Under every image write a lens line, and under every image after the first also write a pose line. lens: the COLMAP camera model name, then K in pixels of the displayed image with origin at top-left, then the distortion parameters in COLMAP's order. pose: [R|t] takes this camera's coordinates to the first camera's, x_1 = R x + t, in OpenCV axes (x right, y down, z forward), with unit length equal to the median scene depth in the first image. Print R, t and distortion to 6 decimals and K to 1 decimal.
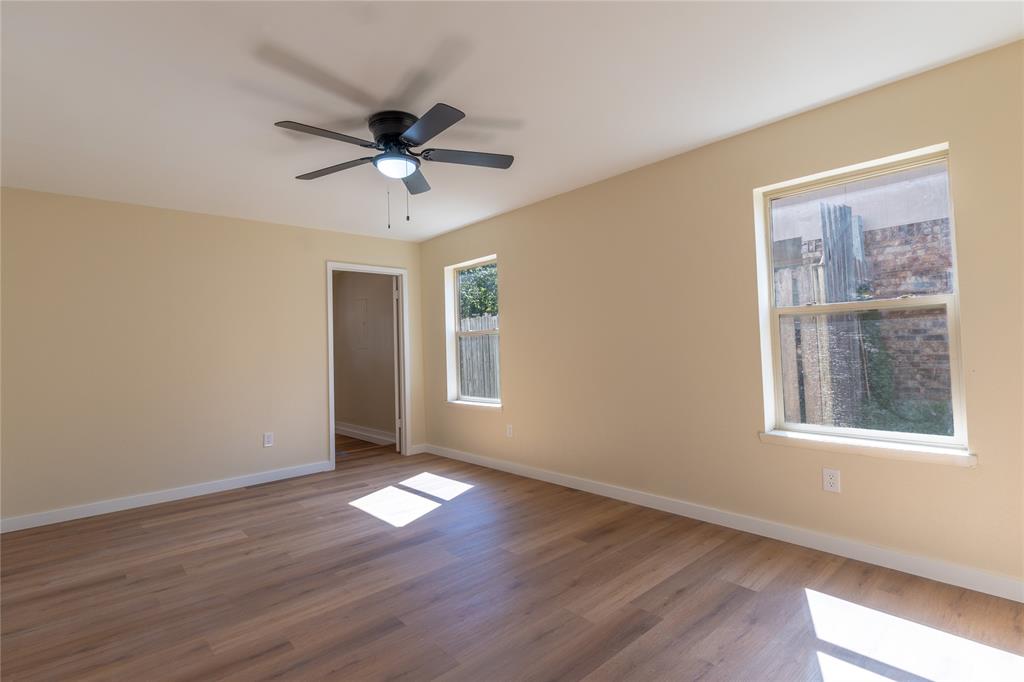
lens RADIAL K [[493.5, 0, 500.1], [0, 493.5, 327.2], [0, 0, 1]] dist [0.001295, -0.000682]
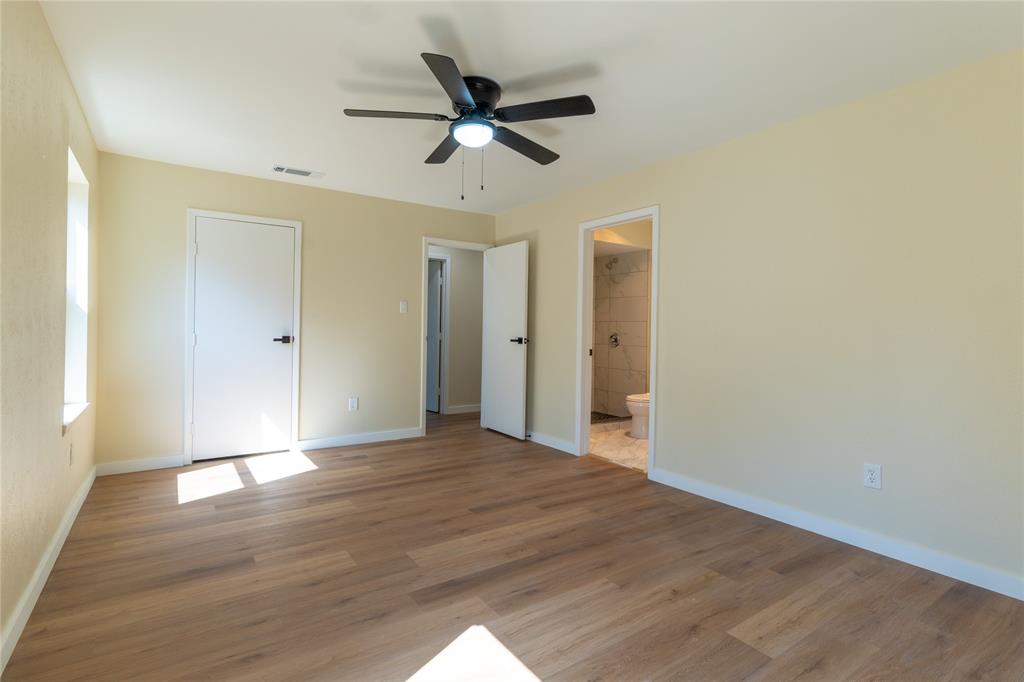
lens RADIAL K [[493.5, 0, 500.1], [0, 493.5, 327.2], [0, 0, 1]] dist [0.001295, -0.000682]
pose [[-0.991159, 0.016685, 0.131625, -0.407118], [0.010906, 0.998950, -0.044506, 0.102660], [-0.132230, -0.042677, -0.990300, 2.055166]]
